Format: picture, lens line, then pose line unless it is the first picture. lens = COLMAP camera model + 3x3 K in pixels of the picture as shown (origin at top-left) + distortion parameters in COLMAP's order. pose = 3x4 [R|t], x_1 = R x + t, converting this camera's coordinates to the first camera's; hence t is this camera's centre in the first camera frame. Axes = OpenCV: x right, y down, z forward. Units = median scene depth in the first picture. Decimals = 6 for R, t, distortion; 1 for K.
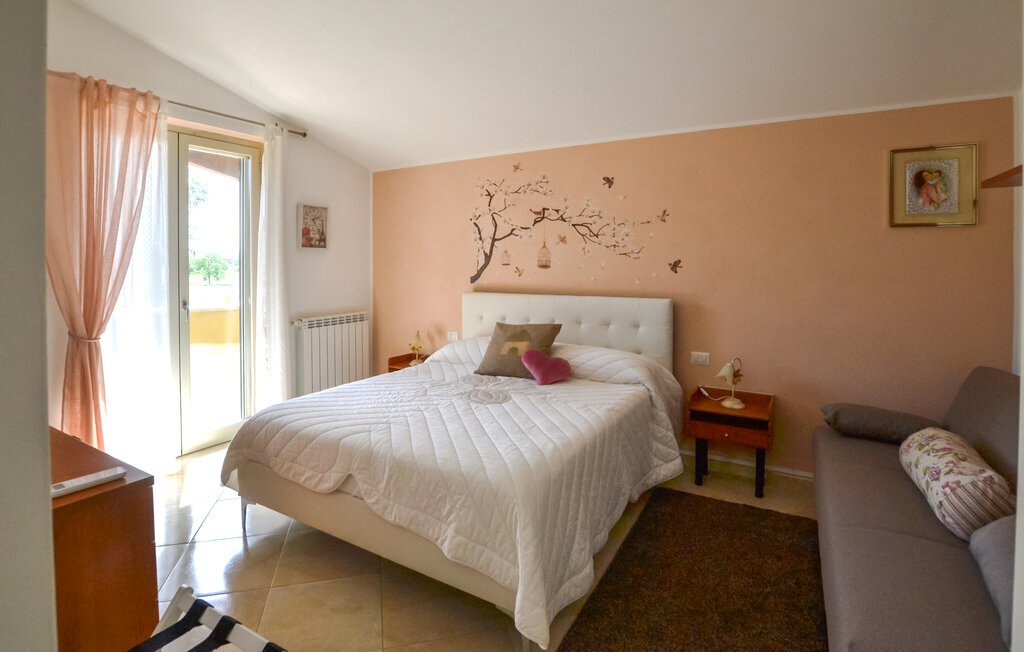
lens RADIAL K [[475.3, 0, 510.8], [0, 475.3, 317.5], [0, 0, 1]] dist [-0.027255, 0.001850]
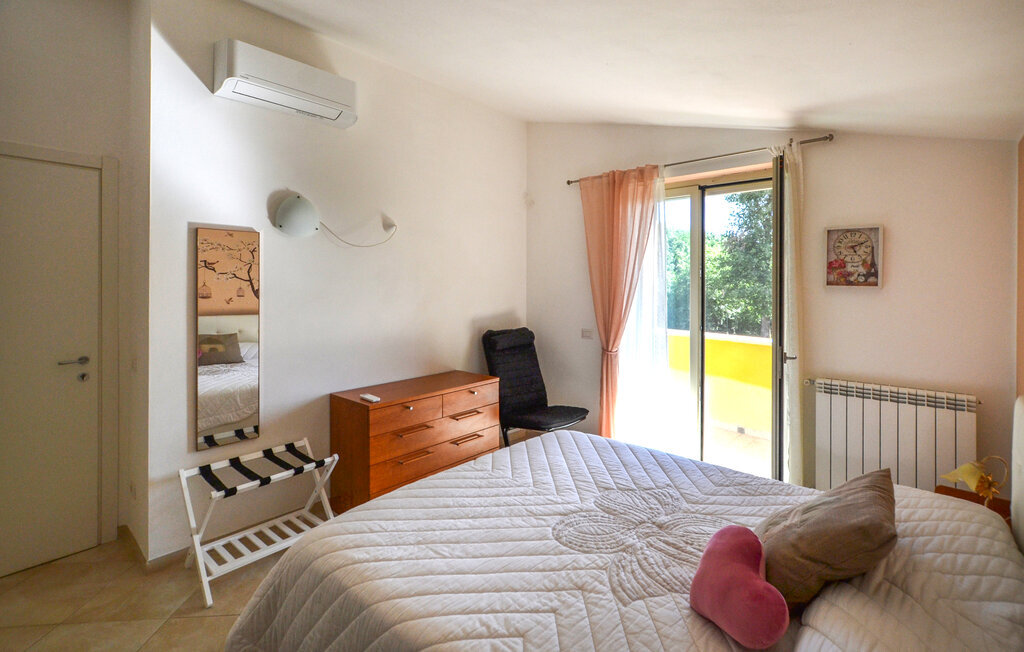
lens RADIAL K [[475.3, 0, 510.8], [0, 475.3, 317.5], [0, 0, 1]] dist [-0.027255, 0.001850]
pose [[-0.196357, 0.067425, -0.978212, 0.388756], [-0.122571, 0.988120, 0.092712, -0.102918], [0.972841, 0.138105, -0.185760, 0.637419]]
